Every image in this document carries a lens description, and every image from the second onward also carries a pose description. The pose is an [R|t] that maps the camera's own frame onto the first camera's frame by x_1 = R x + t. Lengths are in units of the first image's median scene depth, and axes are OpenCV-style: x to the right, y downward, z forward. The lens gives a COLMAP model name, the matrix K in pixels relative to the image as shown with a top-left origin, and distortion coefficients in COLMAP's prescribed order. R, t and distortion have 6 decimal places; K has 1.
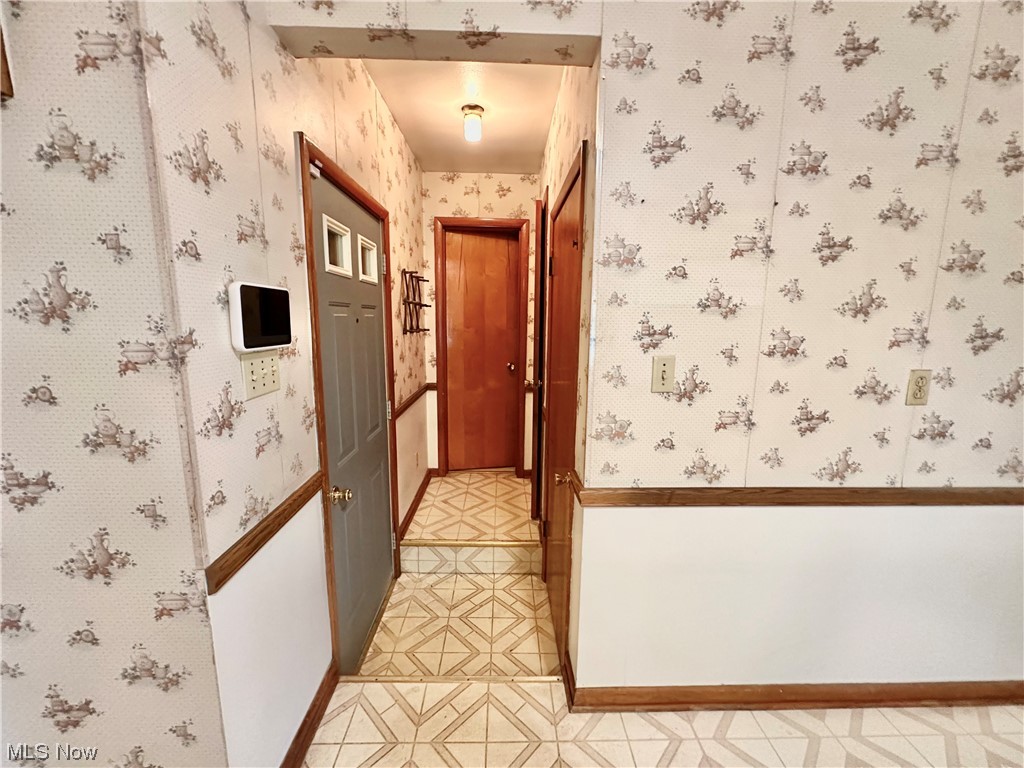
lens RADIAL K [[407.4, 0, 513.8], [0, 407.4, 380.4], [0, 0, 1]] dist [-0.000711, 0.000185]
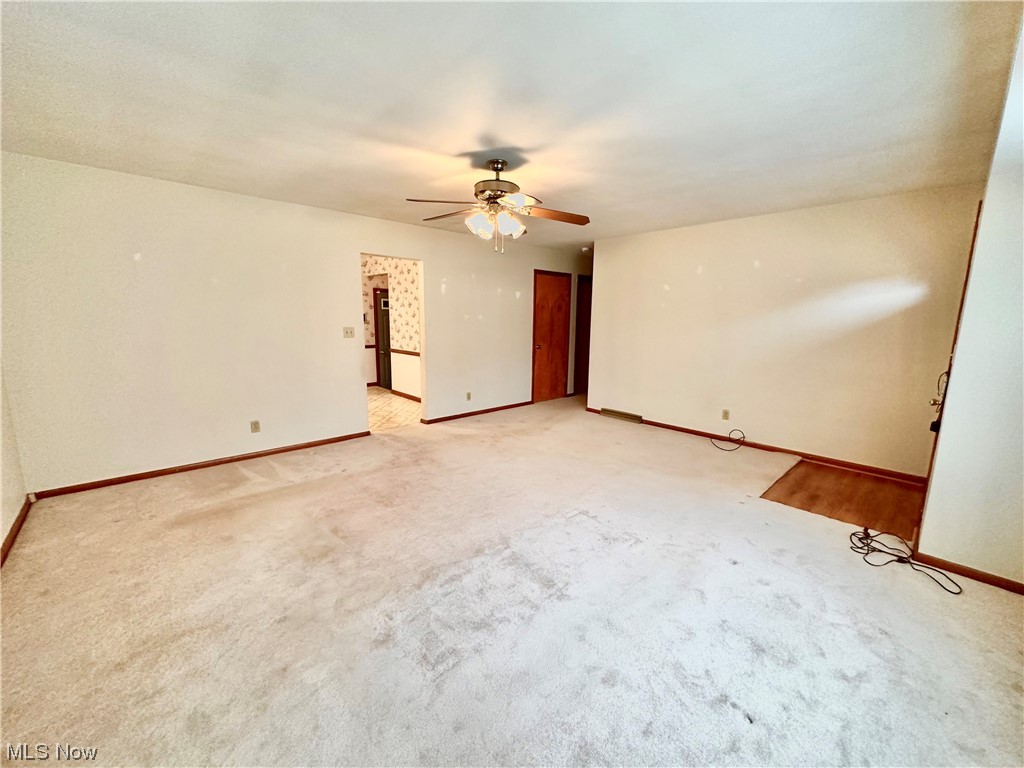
lens RADIAL K [[407.4, 0, 509.4], [0, 407.4, 383.0], [0, 0, 1]] dist [-0.000711, 0.000185]
pose [[0.654168, 0.119742, -0.746810, 5.713994], [-0.121853, 0.991175, 0.052186, 0.256120], [0.746469, 0.056863, 0.662986, -1.515375]]
